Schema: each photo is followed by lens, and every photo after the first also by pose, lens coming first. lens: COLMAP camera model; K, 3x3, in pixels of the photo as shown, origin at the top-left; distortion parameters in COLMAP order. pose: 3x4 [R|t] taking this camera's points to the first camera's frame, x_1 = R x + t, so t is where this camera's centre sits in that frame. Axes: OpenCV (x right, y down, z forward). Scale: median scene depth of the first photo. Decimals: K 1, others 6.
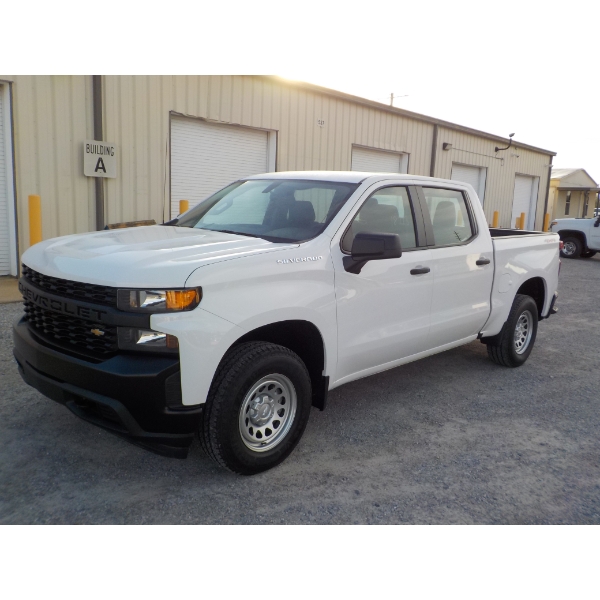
lens RADIAL K [[617.3, 0, 298.2], [0, 617.3, 299.9], [0, 0, 1]] dist [0.064956, 0.000000]
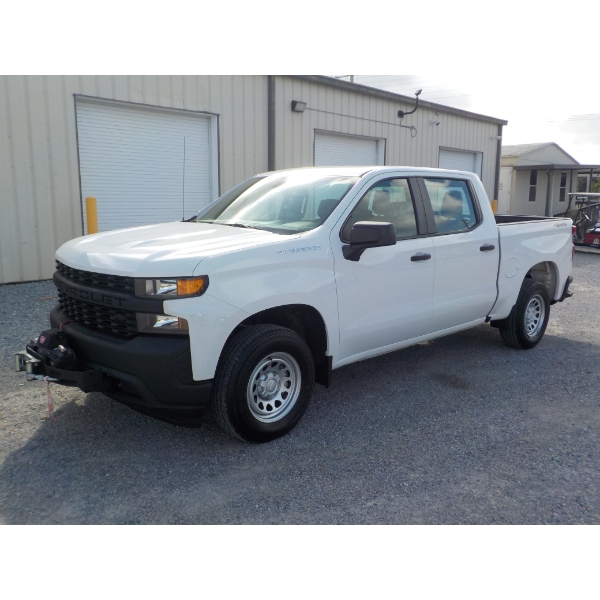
lens RADIAL K [[617.3, 0, 292.8], [0, 617.3, 301.6], [0, 0, 1]] dist [0.064956, 0.000000]
pose [[0.996934, -0.020616, -0.075486, 0.069906], [0.021519, 0.999706, 0.011172, 0.015286], [0.075234, -0.012762, 0.997084, -0.093134]]
